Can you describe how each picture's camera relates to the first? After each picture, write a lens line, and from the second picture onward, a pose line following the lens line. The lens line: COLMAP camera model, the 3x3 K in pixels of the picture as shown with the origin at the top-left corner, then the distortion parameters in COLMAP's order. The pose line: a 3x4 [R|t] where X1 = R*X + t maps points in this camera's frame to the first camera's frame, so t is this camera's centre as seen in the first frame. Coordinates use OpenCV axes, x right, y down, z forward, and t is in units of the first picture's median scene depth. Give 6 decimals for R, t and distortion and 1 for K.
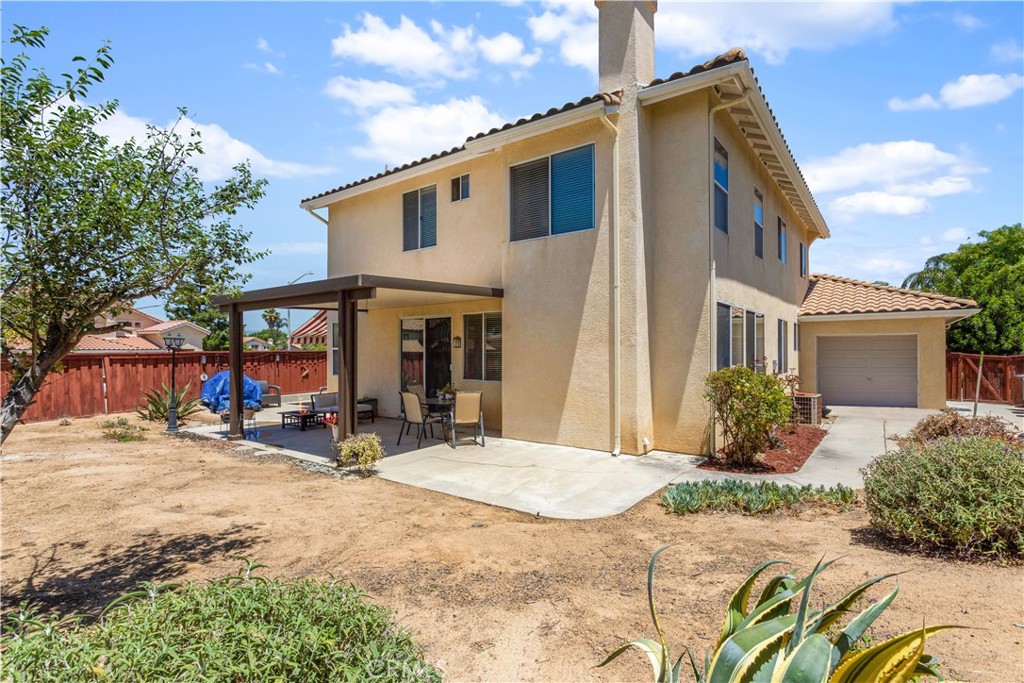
lens RADIAL K [[490.5, 0, 508.0], [0, 490.5, 348.9], [0, 0, 1]] dist [-0.002543, -0.001653]
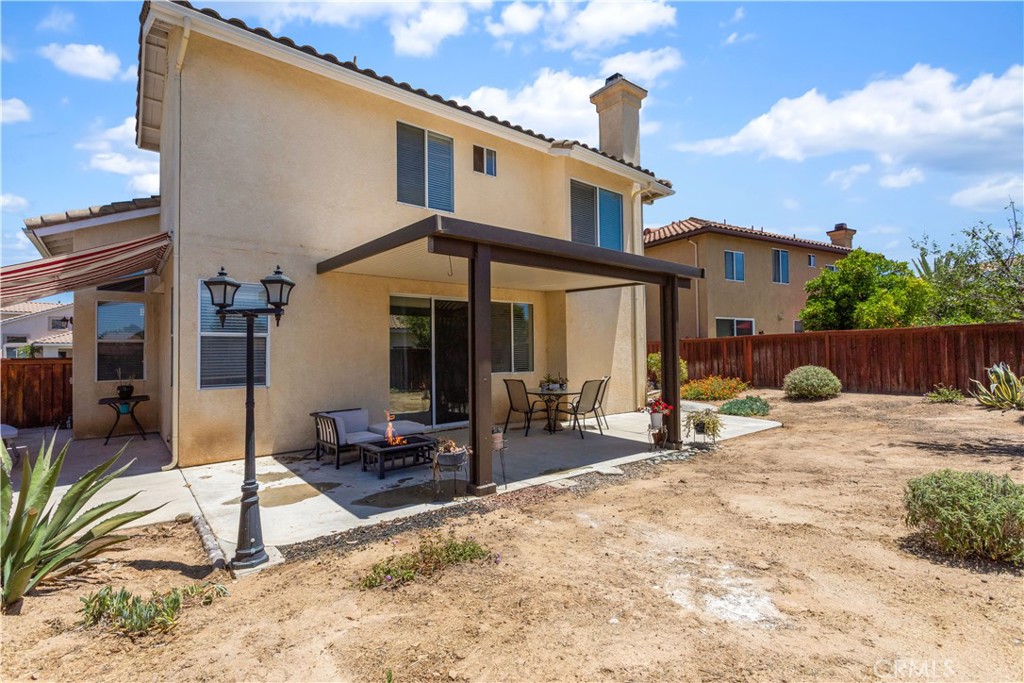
lens RADIAL K [[490.5, 0, 508.3], [0, 490.5, 336.7], [0, 0, 1]] dist [-0.002543, -0.001653]
pose [[0.233549, 0.031115, 0.971847, -0.976756], [0.001966, 0.999471, -0.032472, 0.026106], [-0.972343, 0.009494, 0.233364, 0.769838]]
